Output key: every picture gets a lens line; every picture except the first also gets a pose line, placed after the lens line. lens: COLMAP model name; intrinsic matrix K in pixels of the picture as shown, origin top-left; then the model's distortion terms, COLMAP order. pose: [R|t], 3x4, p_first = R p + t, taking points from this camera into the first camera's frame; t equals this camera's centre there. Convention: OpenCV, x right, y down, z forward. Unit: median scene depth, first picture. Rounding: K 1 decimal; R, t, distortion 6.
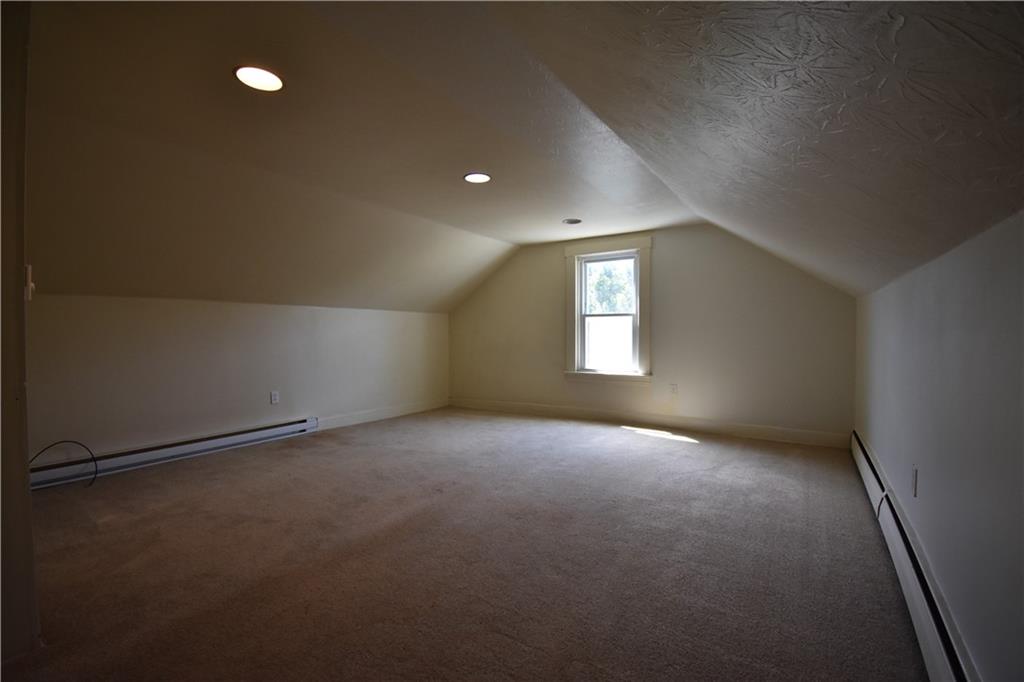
lens RADIAL K [[452.9, 0, 513.2], [0, 452.9, 339.9], [0, 0, 1]] dist [-0.003005, -0.008561]
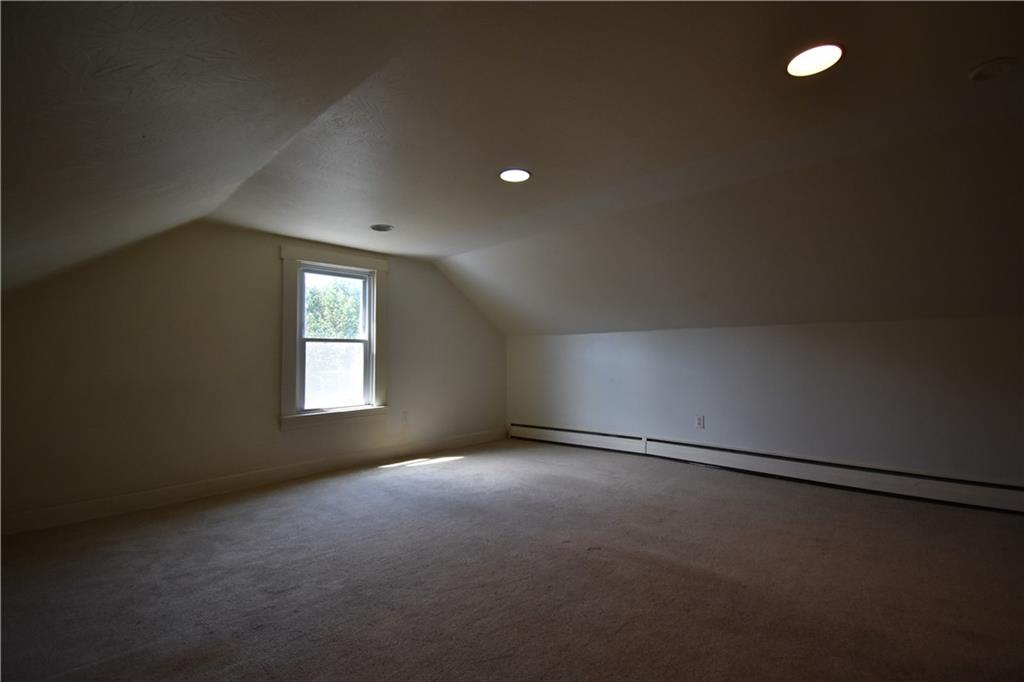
lens RADIAL K [[452.9, 0, 513.0], [0, 452.9, 339.2], [0, 0, 1]] dist [-0.003005, -0.008561]
pose [[0.180861, 0.039518, 0.982714, -0.558925], [0.027221, 0.998609, -0.045167, -0.010998], [-0.983132, 0.034919, 0.179534, 0.543772]]
